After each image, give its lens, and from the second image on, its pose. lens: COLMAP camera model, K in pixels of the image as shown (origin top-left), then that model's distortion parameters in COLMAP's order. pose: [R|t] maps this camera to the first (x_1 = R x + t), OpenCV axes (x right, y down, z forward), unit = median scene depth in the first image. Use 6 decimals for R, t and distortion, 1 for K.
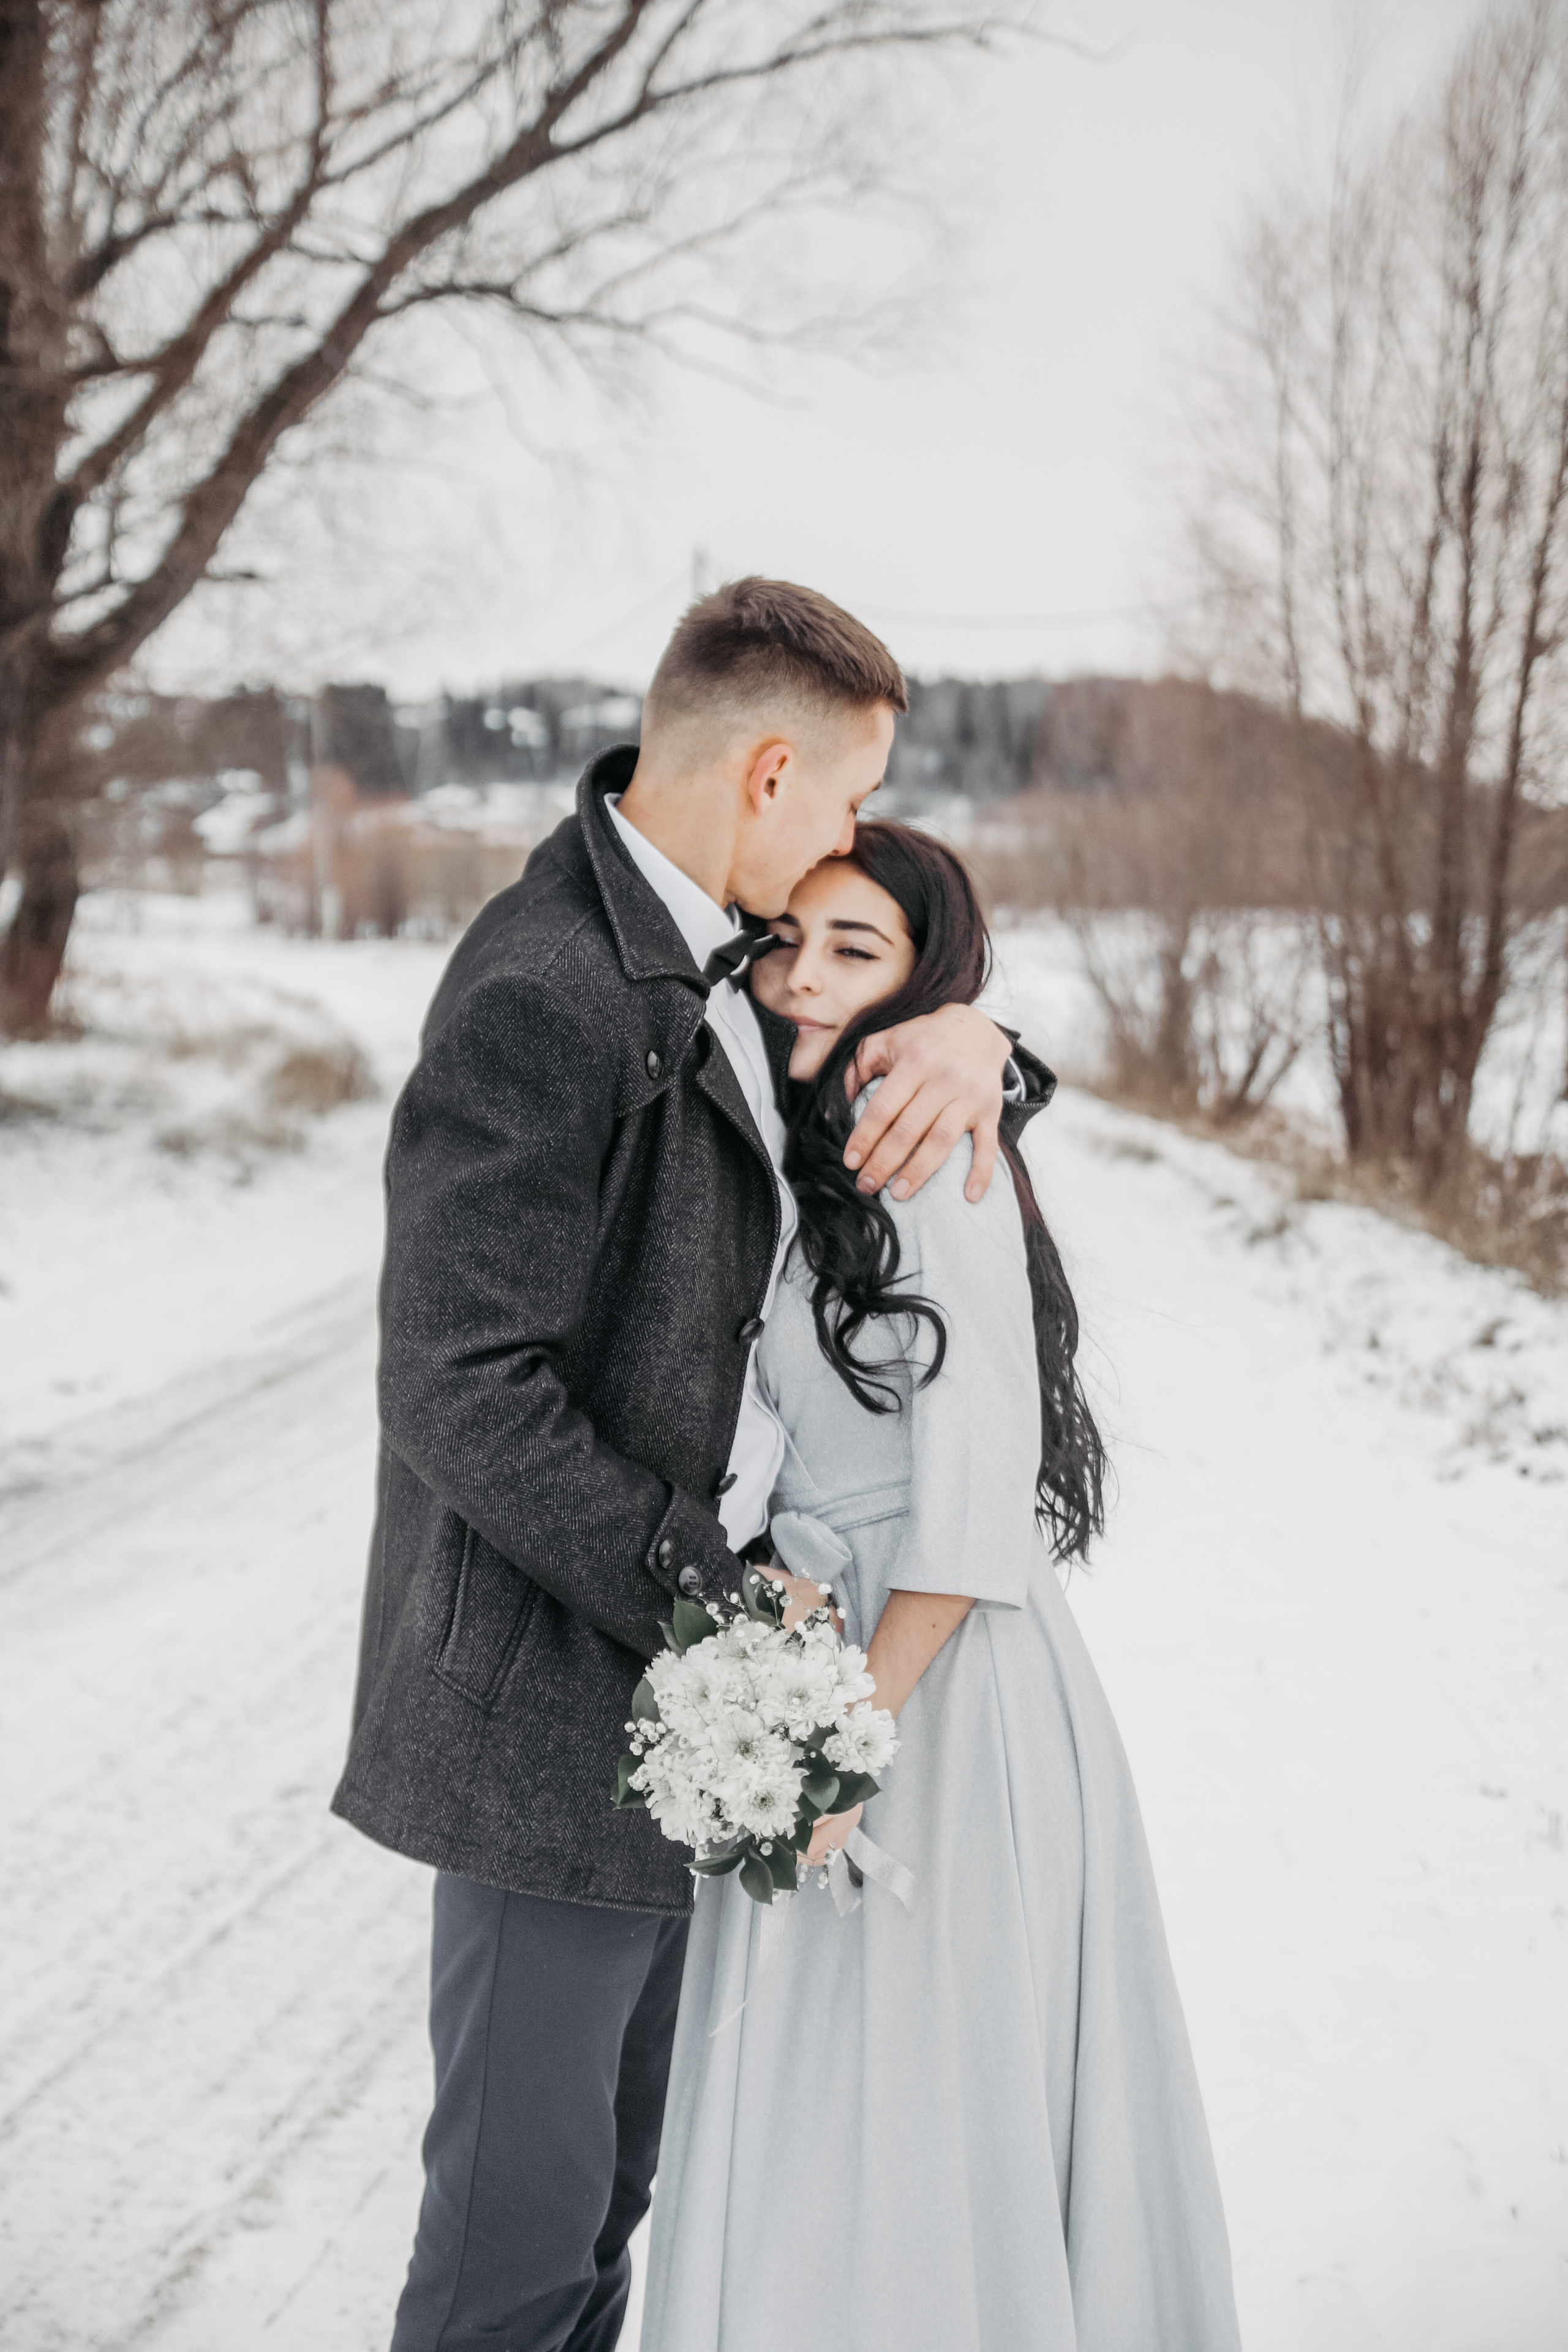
lens RADIAL K [[3611.5, 0, 832.1], [0, 3611.5, 1182.3], [0, 0, 1]] dist [0.015264, 0.000000]
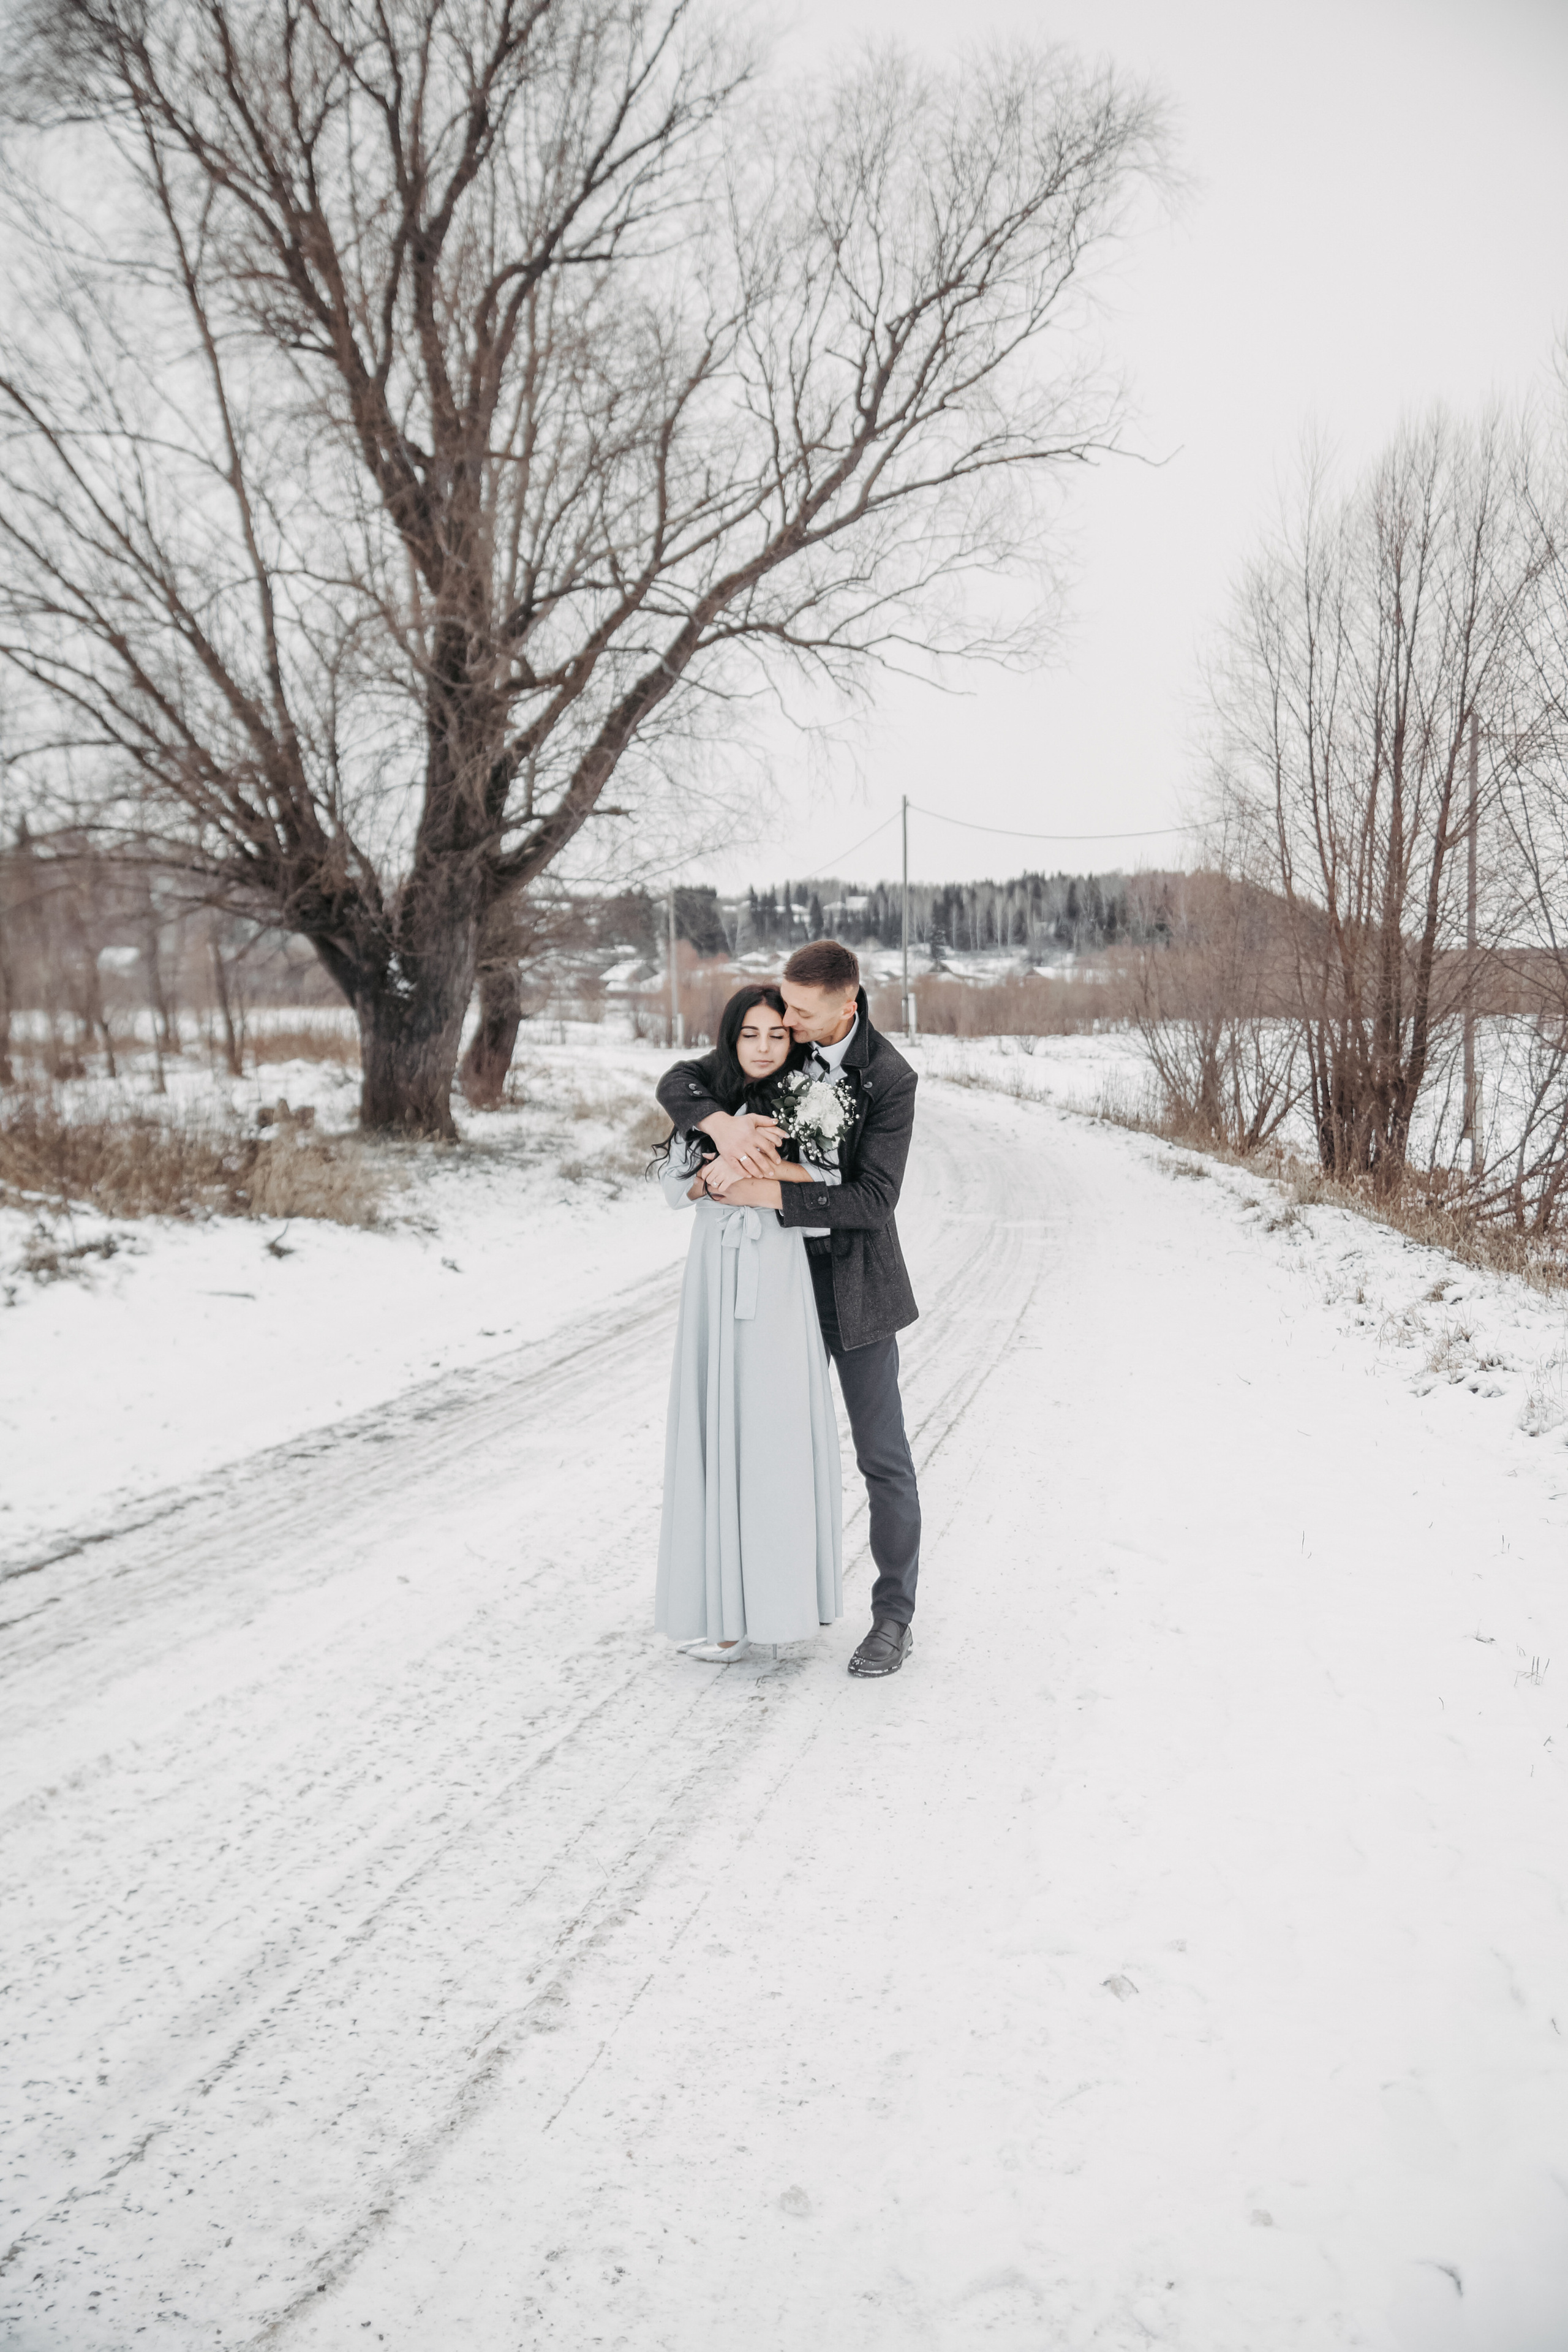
lens RADIAL K [[2230.5, 0, 792.4], [0, 2230.5, 1156.0], [0, 0, 1]] dist [-0.089927, 0.000000]
pose [[0.995940, -0.011270, -0.089316, -0.000153], [0.009816, 0.999812, -0.016700, -0.000477], [0.089487, 0.015756, 0.995863, 0.036145]]
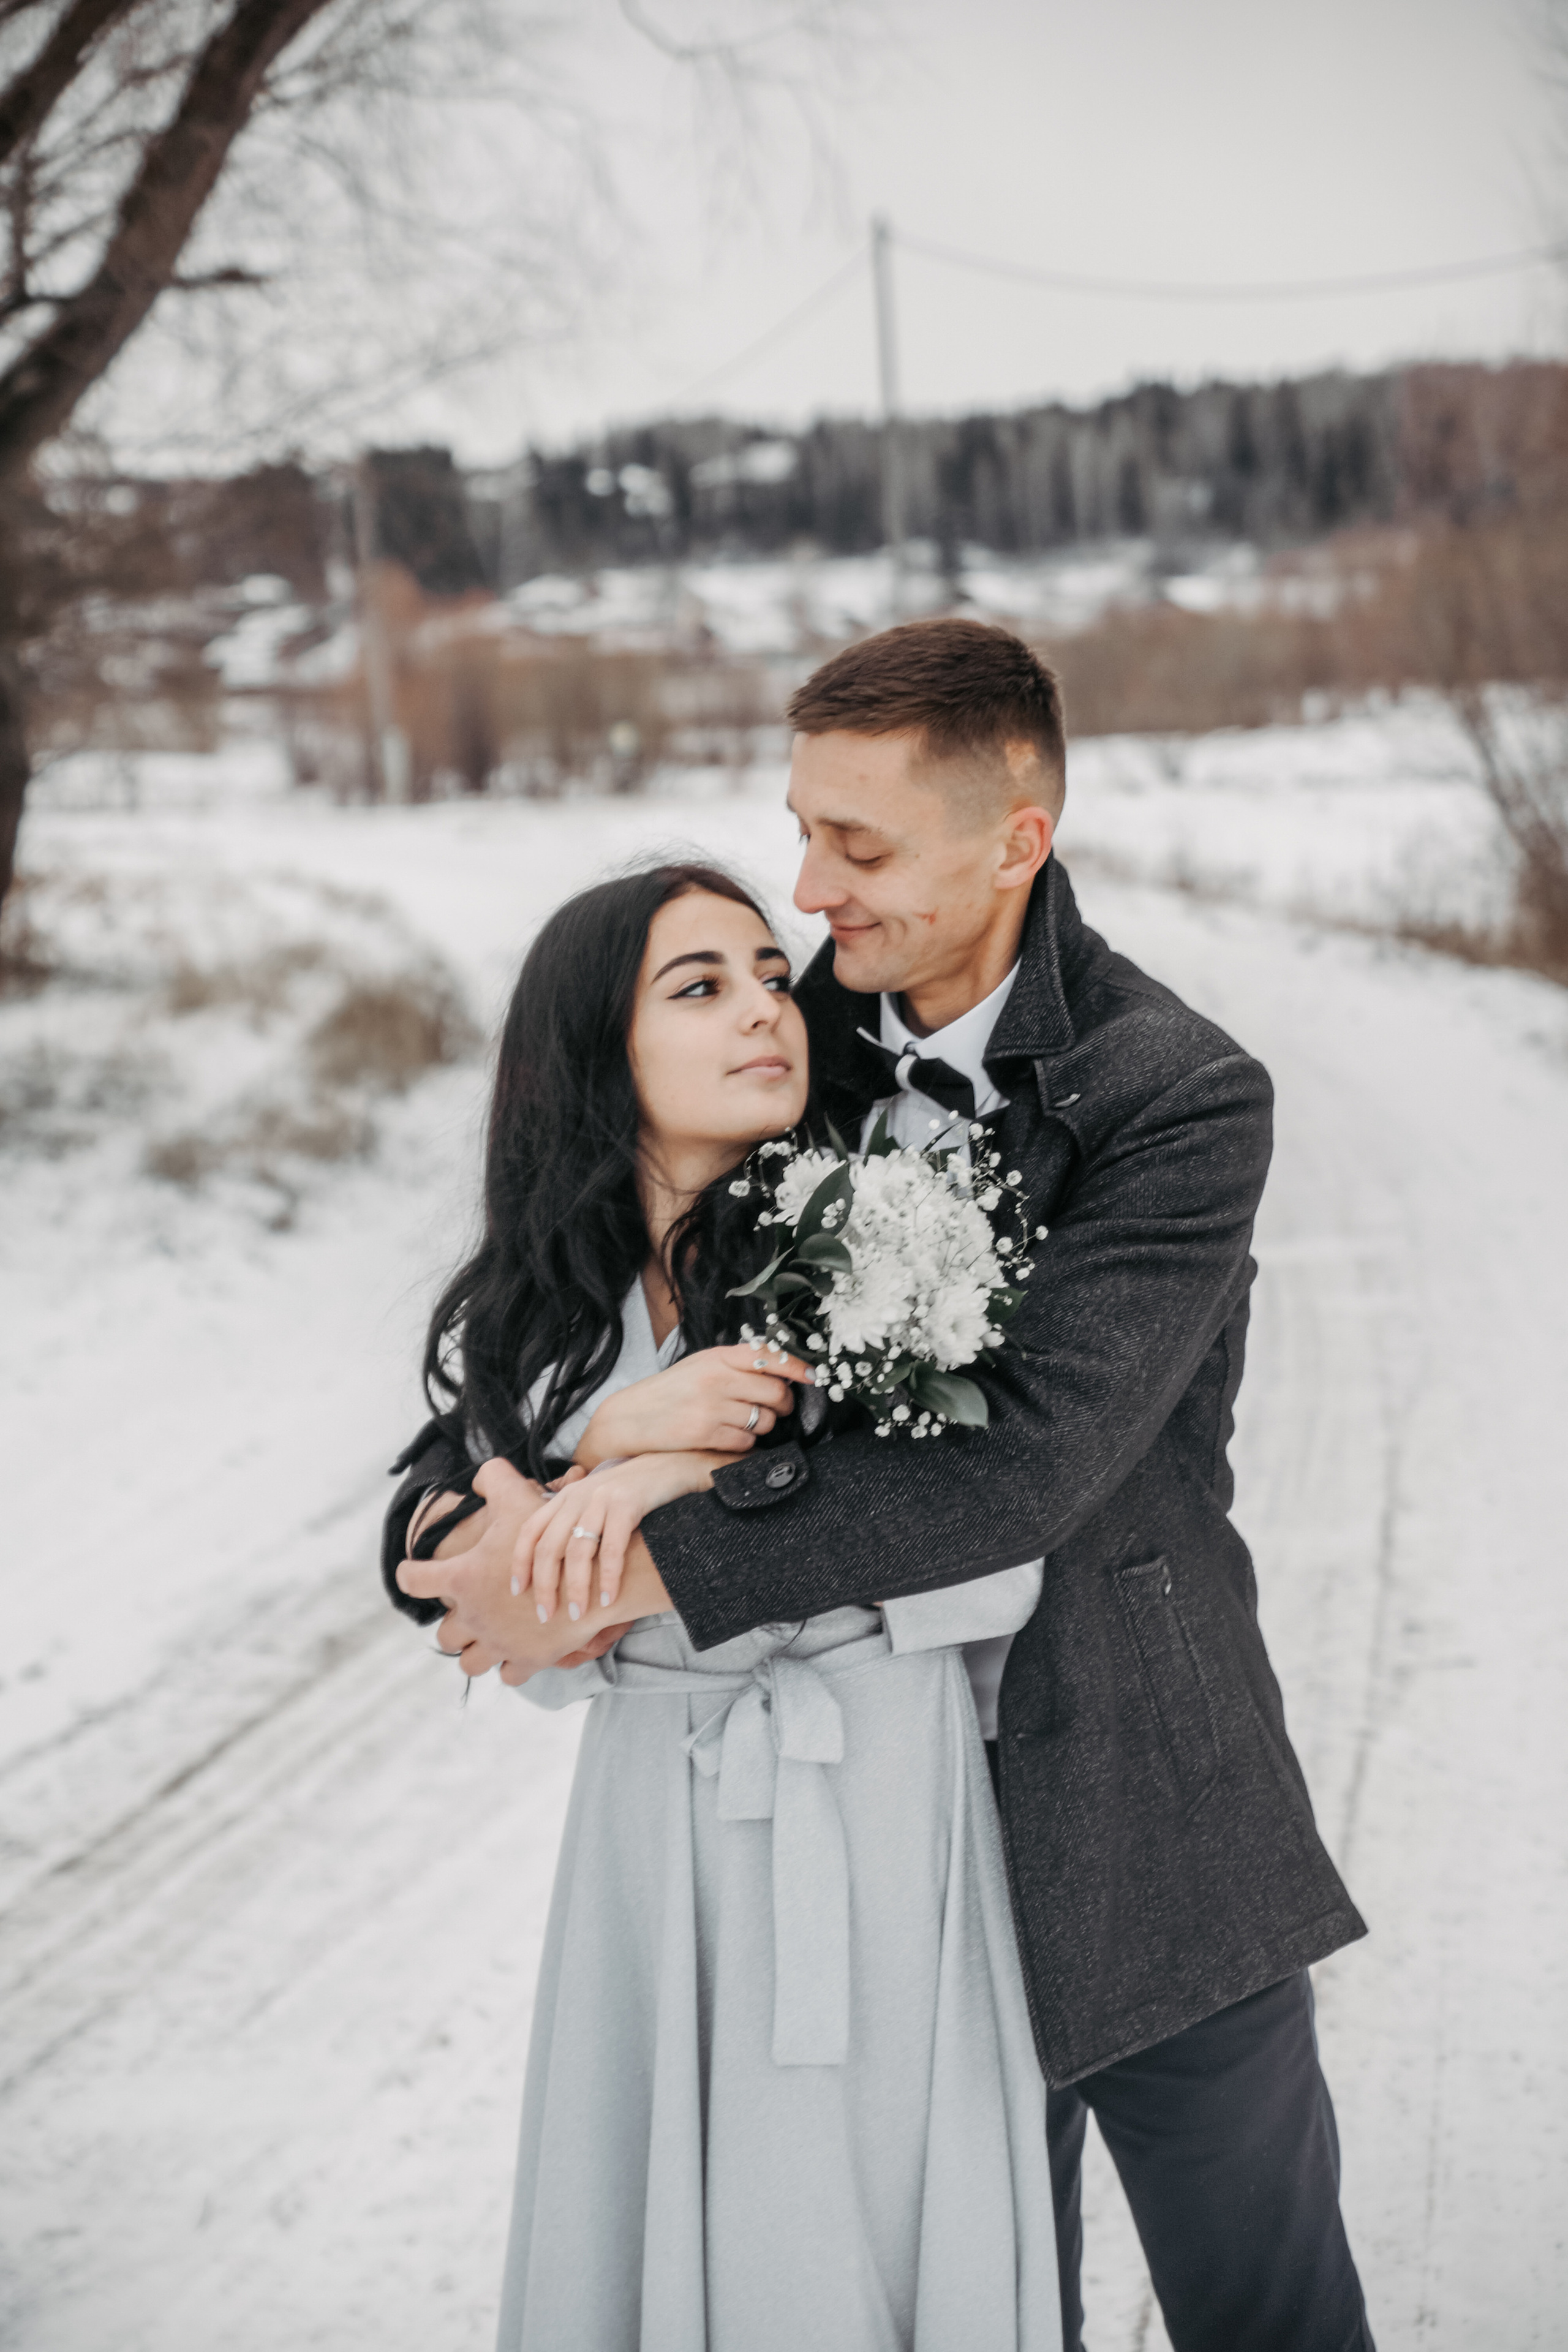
lens RADIAL K [[4881.1, 0, 792.9], [0, 4881.1, 1155.7], [0, 0, 1]] dist [-0.076860, 0.000000]
pose [[0.996120, -0.062396, -0.062068, -0.014583], [0.063279, 0.997919, 0.012356, -0.012736], [0.061168, -0.016236, 0.997995, 0.111881]]
